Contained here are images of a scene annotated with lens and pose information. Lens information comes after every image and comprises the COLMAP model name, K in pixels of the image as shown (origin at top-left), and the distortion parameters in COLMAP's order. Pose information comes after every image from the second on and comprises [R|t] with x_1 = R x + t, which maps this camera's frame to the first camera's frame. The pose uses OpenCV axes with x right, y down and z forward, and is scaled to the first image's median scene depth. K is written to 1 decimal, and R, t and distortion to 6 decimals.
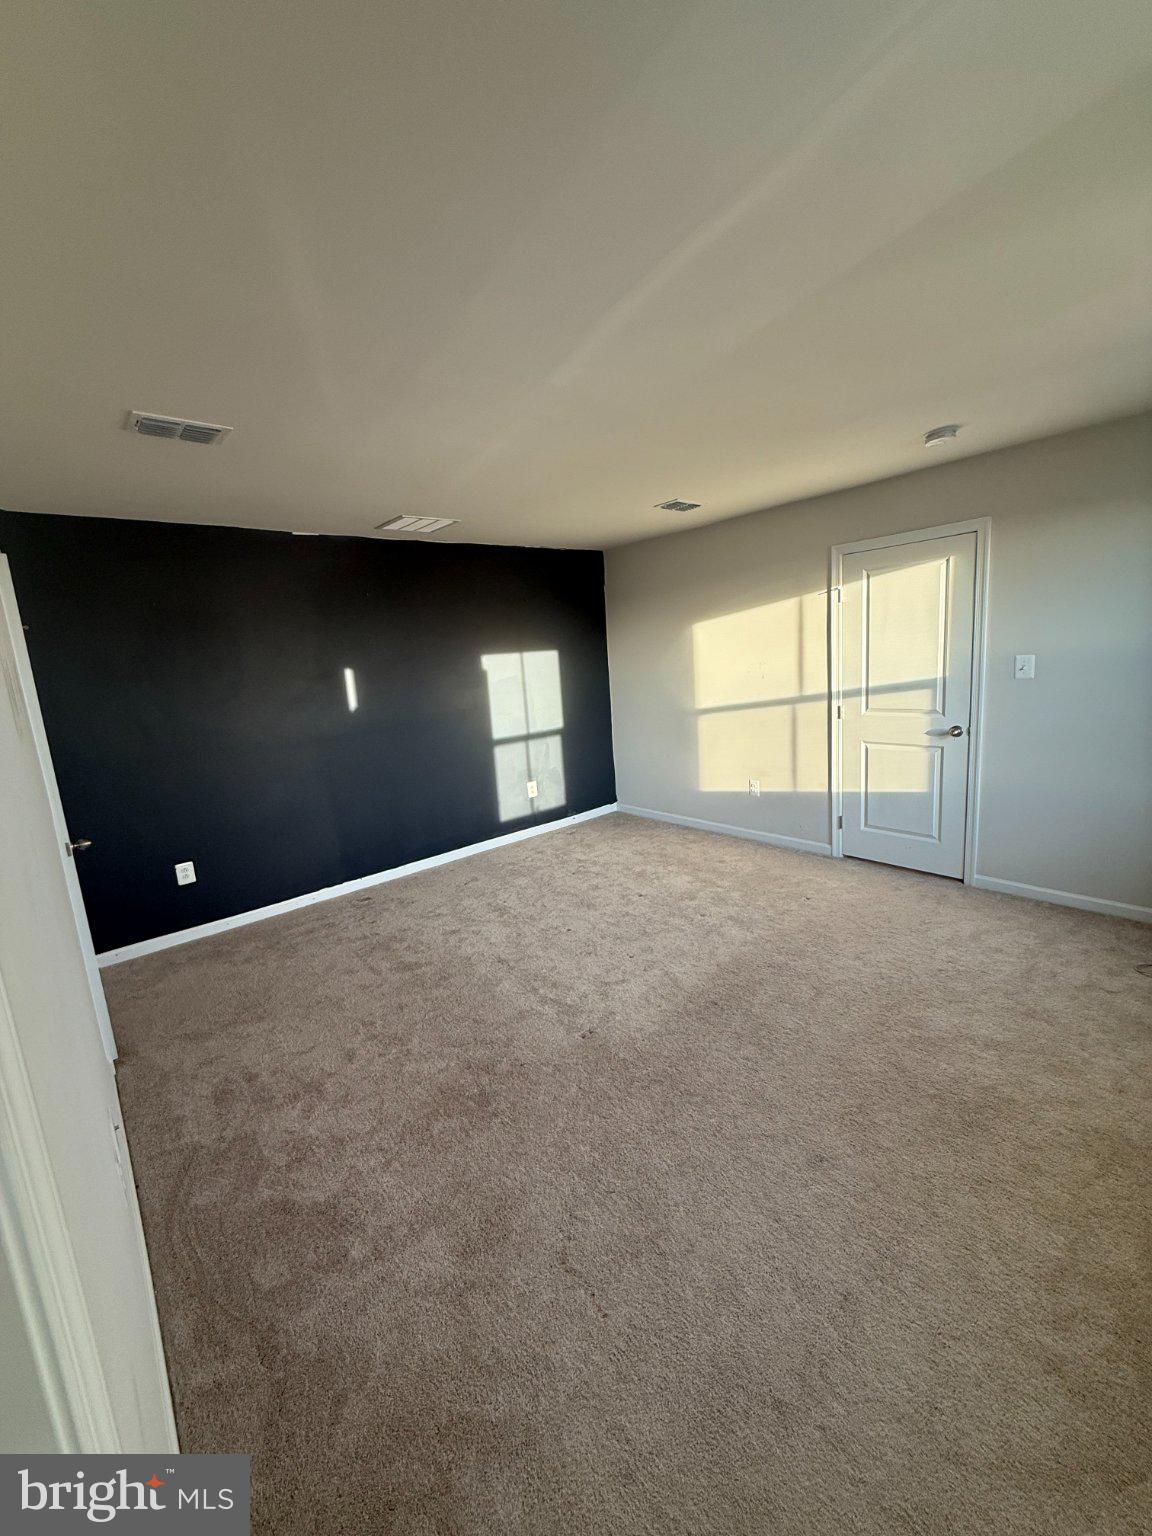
lens RADIAL K [[616.1, 0, 580.6], [0, 616.1, 764.5], [0, 0, 1]] dist [0.002004, 0.000380]
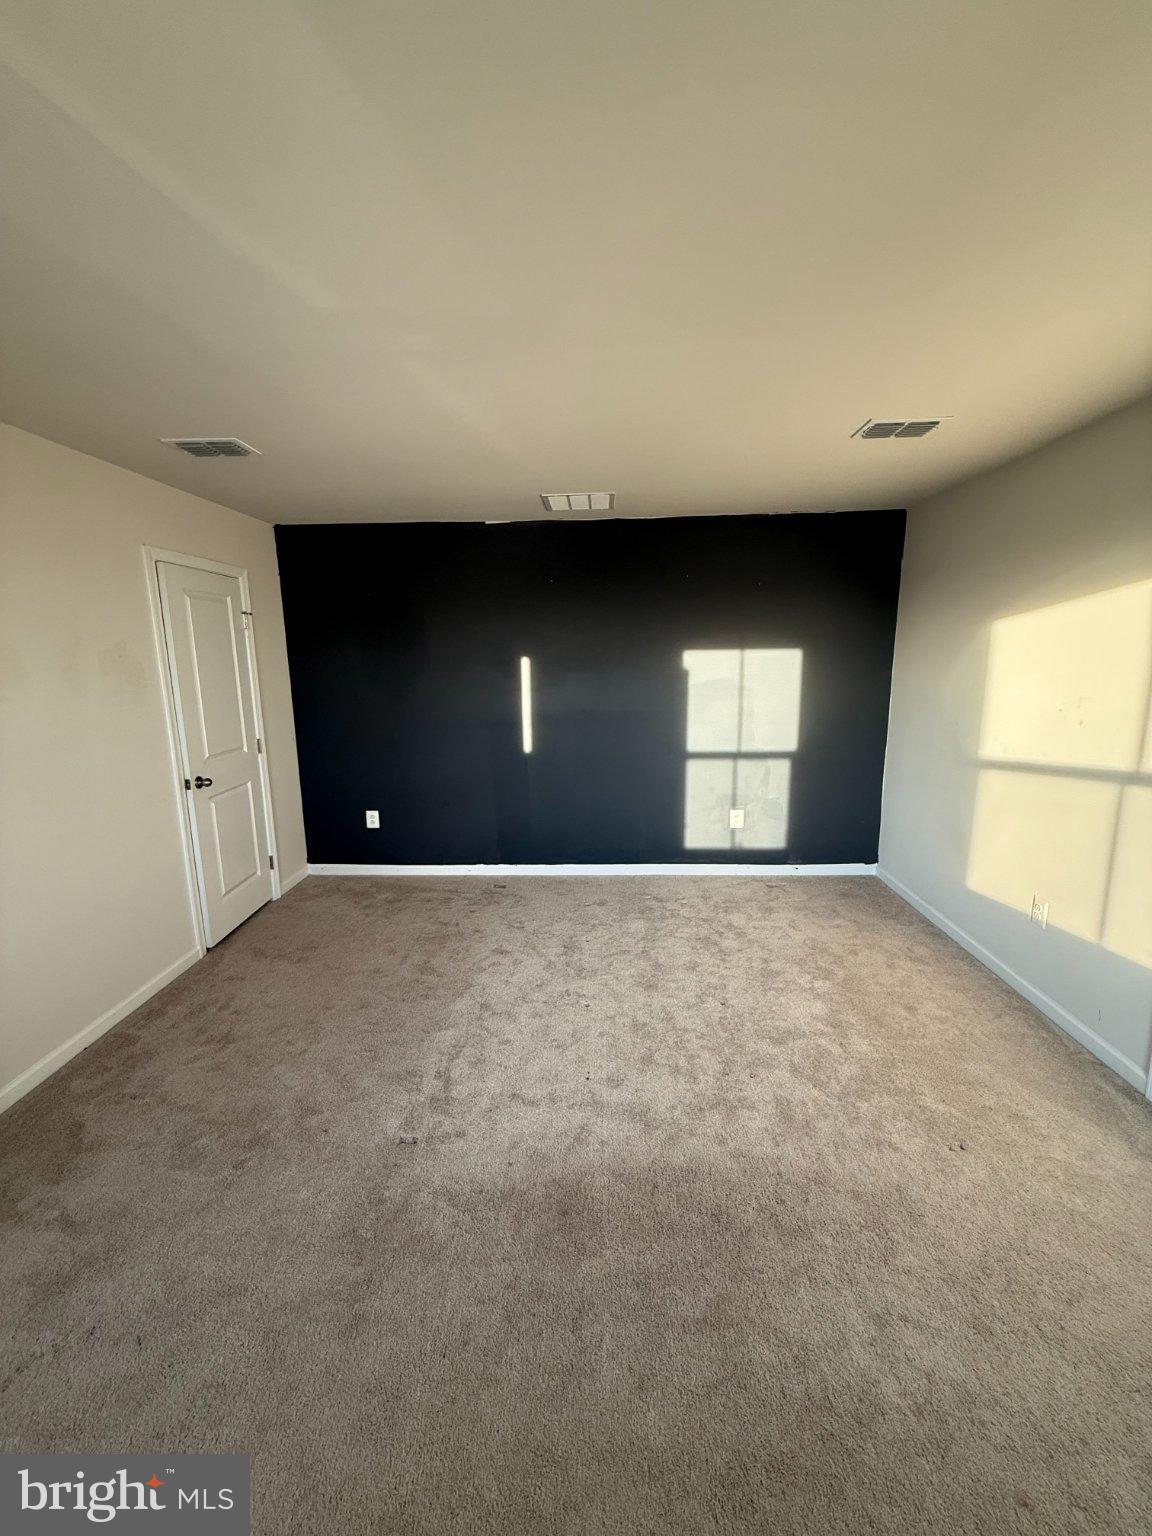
lens RADIAL K [[616.1, 0, 575.6], [0, 616.1, 766.6], [0, 0, 1]] dist [0.002004, 0.000380]
pose [[0.726756, 0.186251, -0.661163, 0.346169], [-0.159917, 0.981966, 0.100839, -0.089626], [0.668022, 0.032446, 0.743434, 0.302479]]
